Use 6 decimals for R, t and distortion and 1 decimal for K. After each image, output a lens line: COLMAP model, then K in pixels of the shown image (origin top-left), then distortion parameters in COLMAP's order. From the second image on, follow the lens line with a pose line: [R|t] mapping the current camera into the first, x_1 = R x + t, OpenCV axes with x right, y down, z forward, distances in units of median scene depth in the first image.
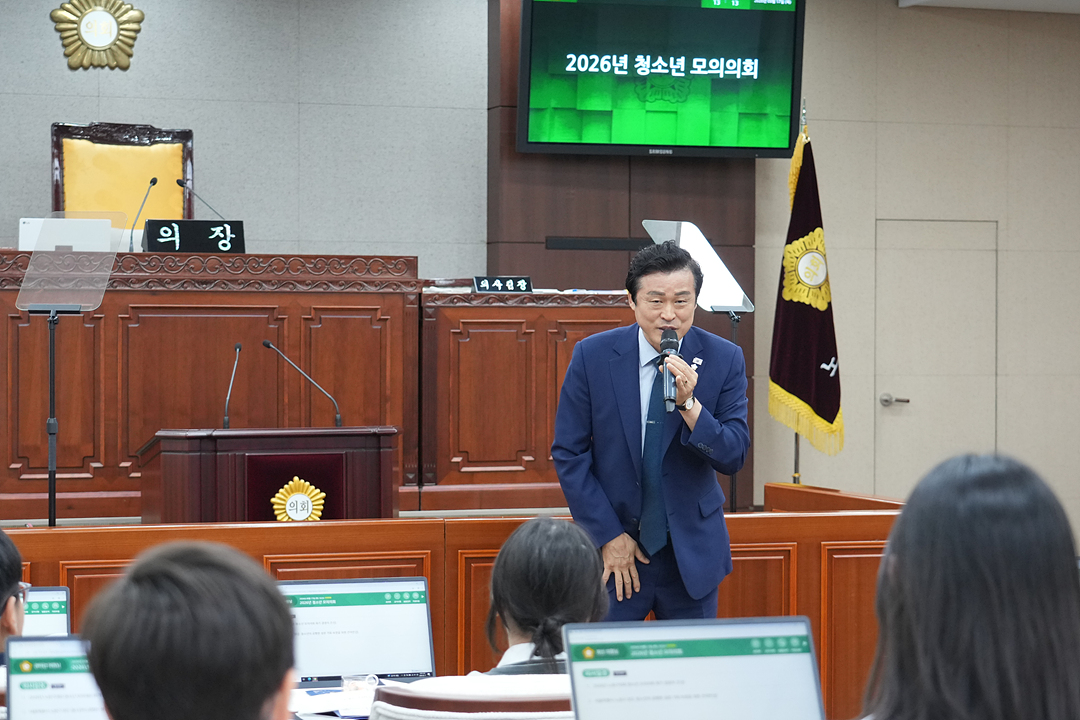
lens RADIAL K [[2607.9, 0, 540.0], [0, 2607.9, 360.0], [0, 0, 1]] dist [0.030925, -0.148578]
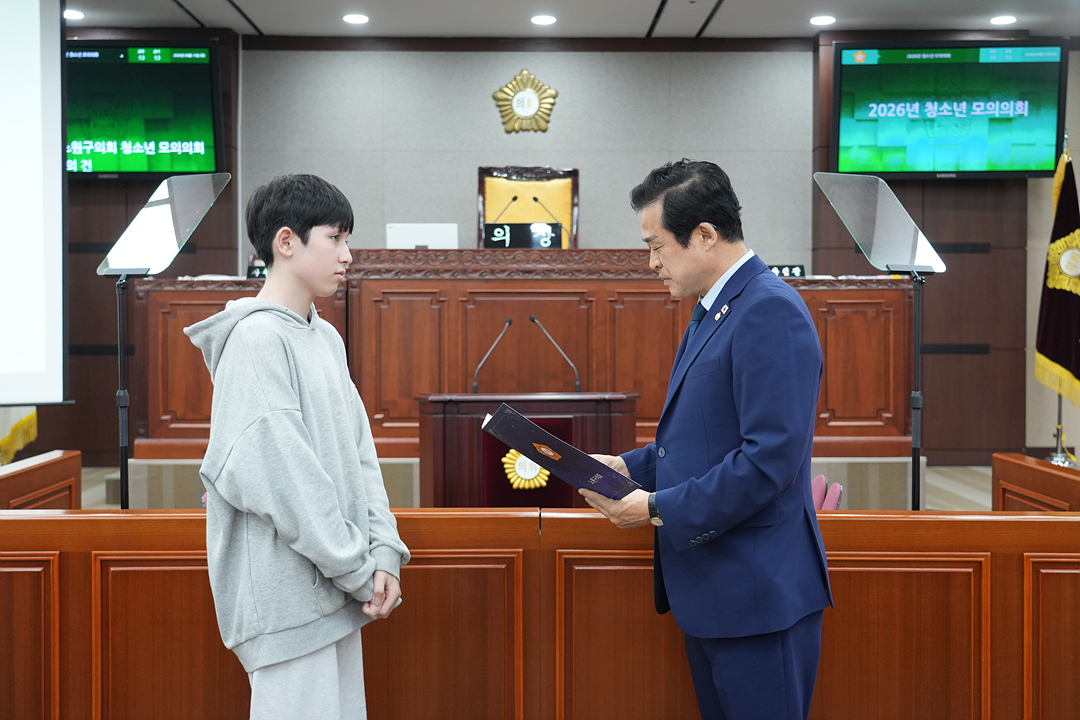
lens RADIAL K [[1230.0, 0, 540.1], [0, 1230.0, 336.4], [0, 0, 1]] dist [0.044224, -0.023725]
pose [[0.946574, -0.000542, -0.322485, 0.058035], [-0.000451, 0.999995, -0.003003, 0.002558], [0.322486, 0.002988, 0.946570, 0.380378]]
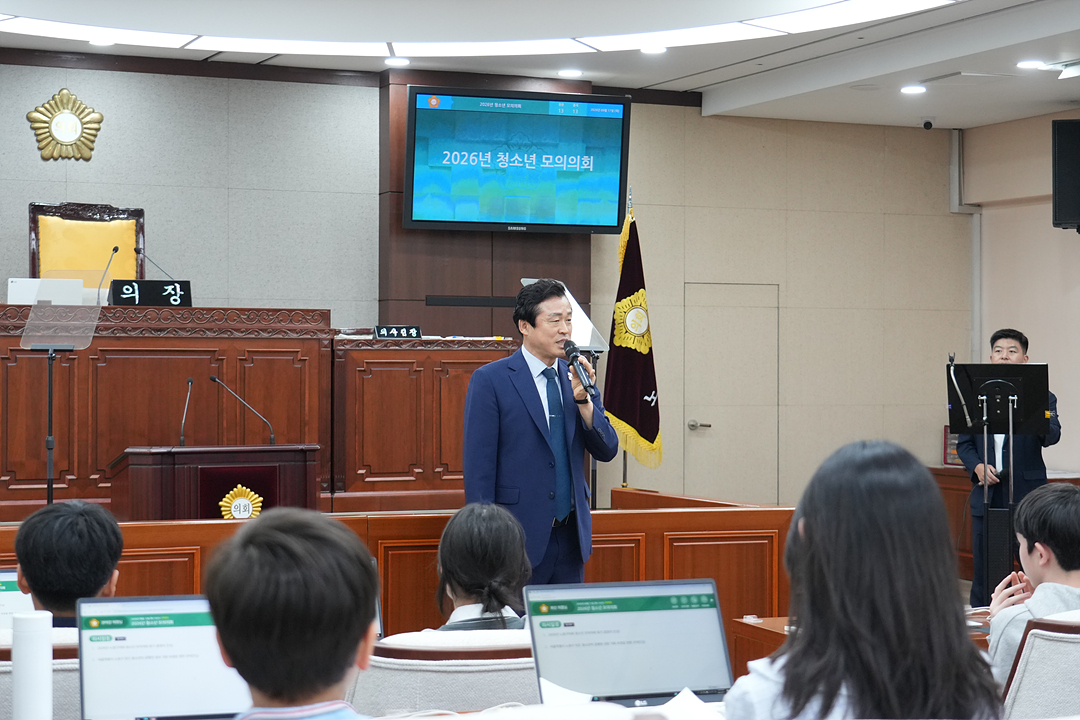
lens RADIAL K [[2066.8, 0, 540.0], [0, 2066.8, 360.0], [0, 0, 1]] dist [0.048330, 0.063253]
pose [[0.997465, -0.000928, 0.071158, -0.015155], [0.002302, 0.999813, -0.019219, 0.003377], [-0.071126, 0.019334, 0.997280, 0.002048]]
